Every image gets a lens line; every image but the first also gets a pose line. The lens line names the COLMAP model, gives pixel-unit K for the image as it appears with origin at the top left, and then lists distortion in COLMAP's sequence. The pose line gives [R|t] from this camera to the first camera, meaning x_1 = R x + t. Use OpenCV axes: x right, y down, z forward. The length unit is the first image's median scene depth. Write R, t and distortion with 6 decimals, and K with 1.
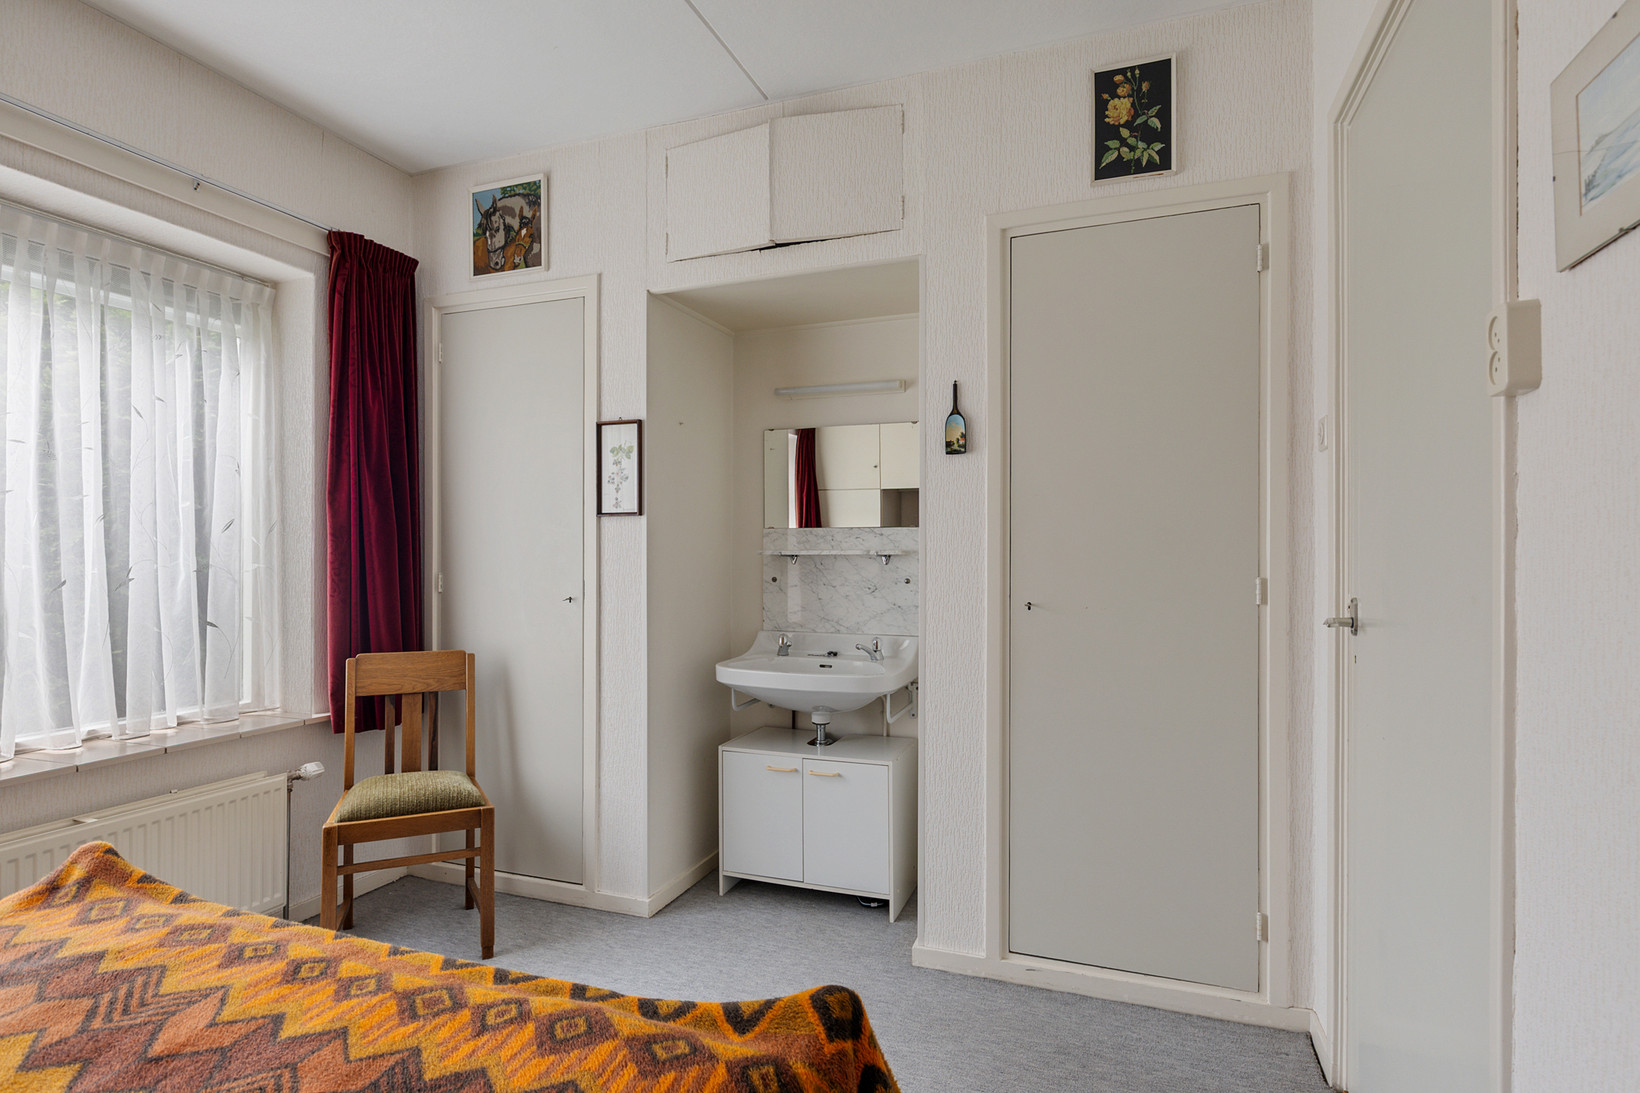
lens RADIAL K [[861.1, 0, 815.5], [0, 861.1, 555.5], [0, 0, 1]] dist [0.002922, -0.000318]
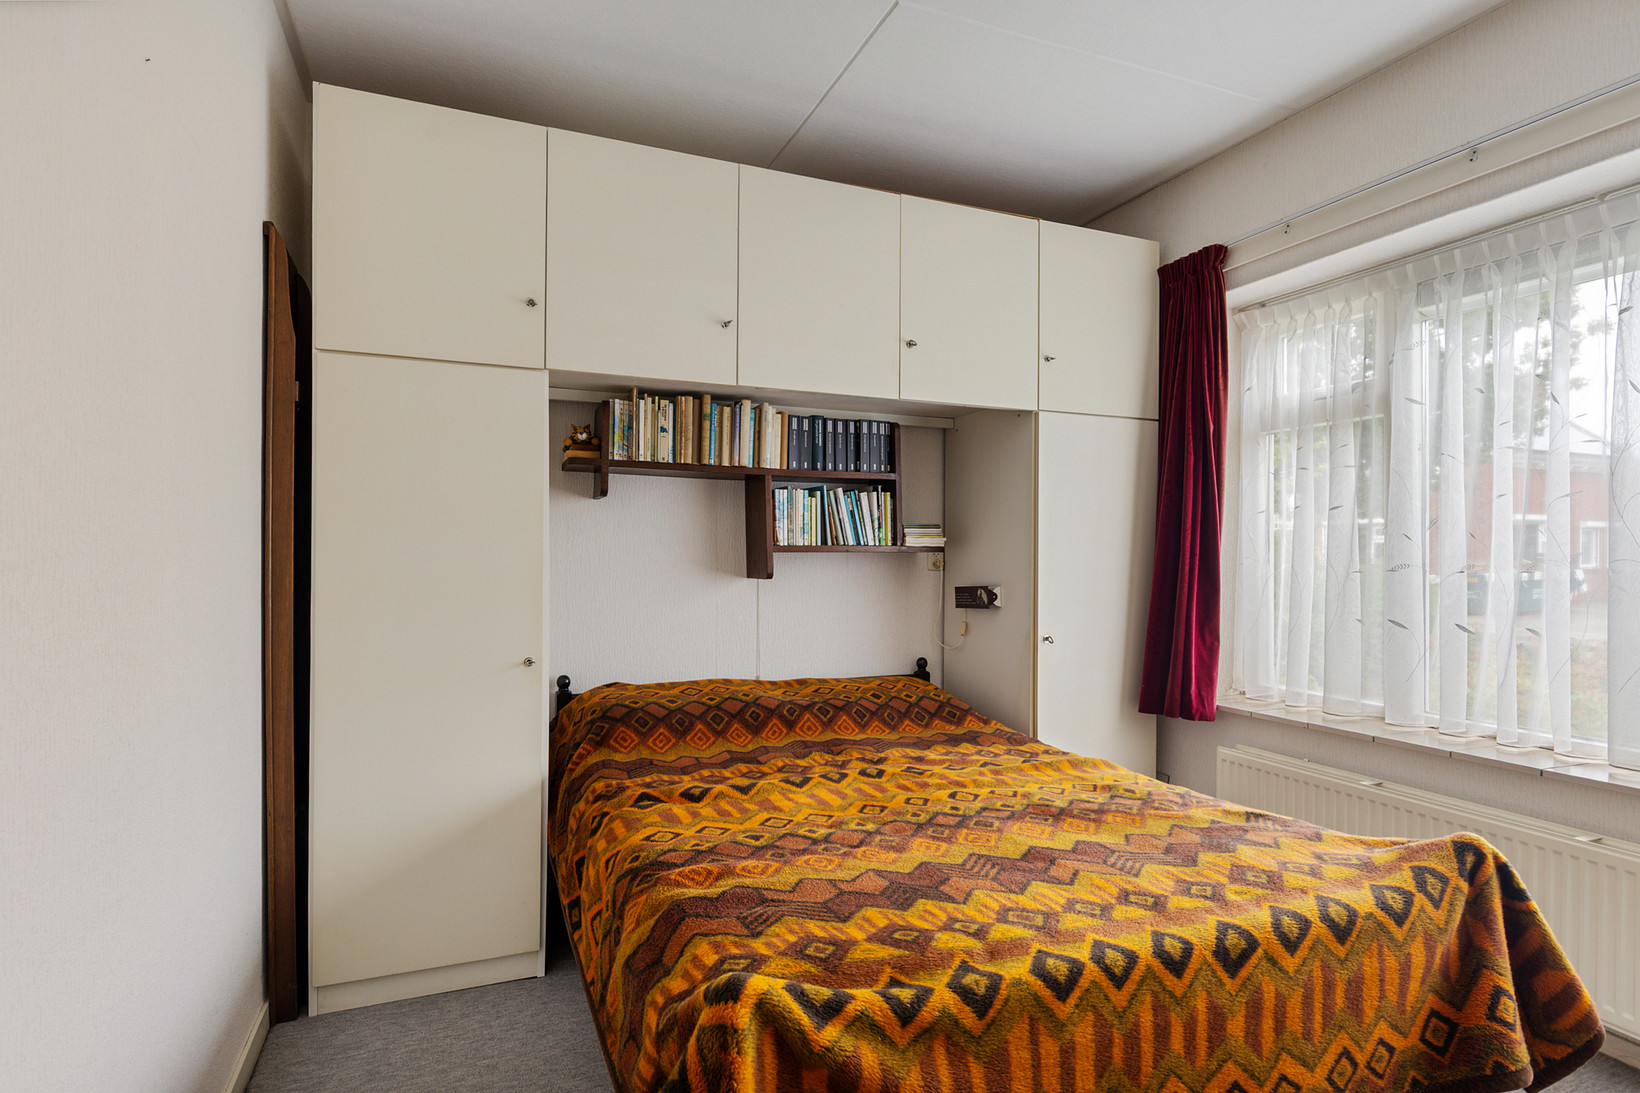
lens RADIAL K [[861.1, 0, 815.5], [0, 861.1, 555.5], [0, 0, 1]] dist [0.002922, -0.000318]
pose [[-0.738768, -0.000395, -0.673960, 0.593225], [-0.003443, 0.999989, 0.003187, -0.000742], [0.673951, 0.004675, -0.738761, 1.679212]]
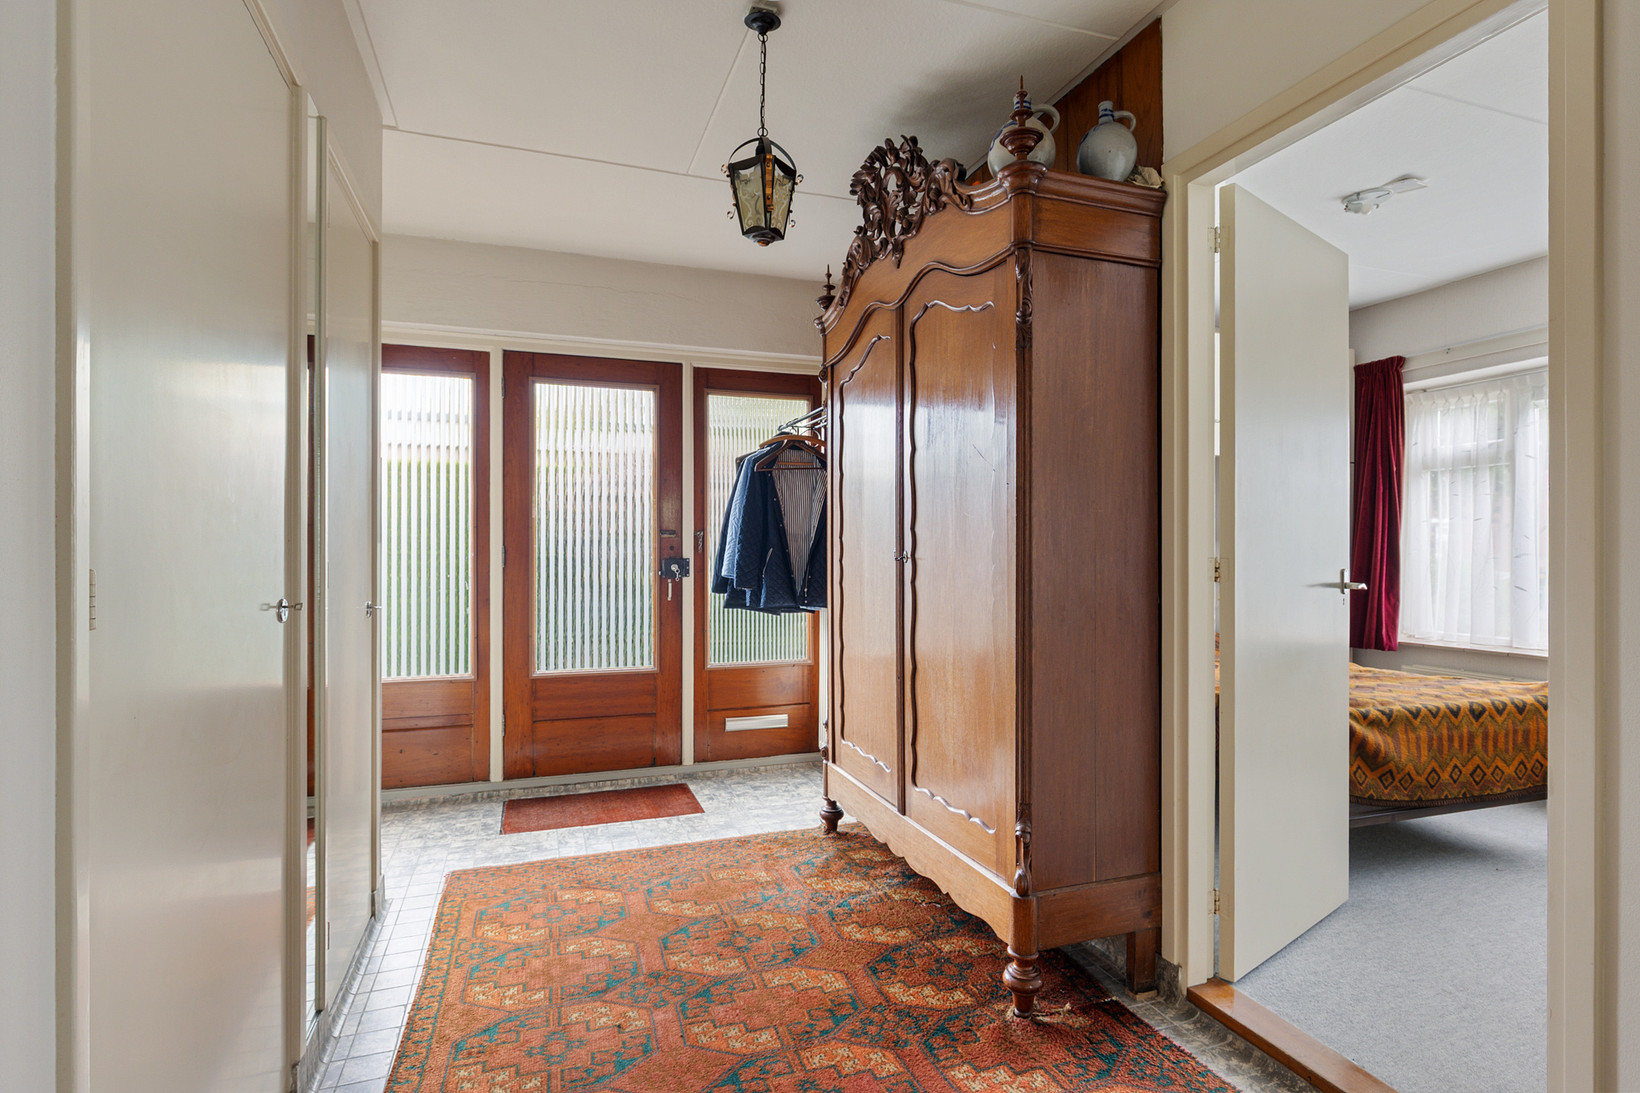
lens RADIAL K [[837.5, 0, 819.7], [0, 837.5, 551.6], [0, 0, 1]] dist [0.000900, 0.000406]
pose [[-0.774915, -0.001158, -0.632065, 2.826880], [-0.002953, 0.999994, 0.001788, 0.019802], [0.632059, 0.003252, -0.774914, 1.968481]]
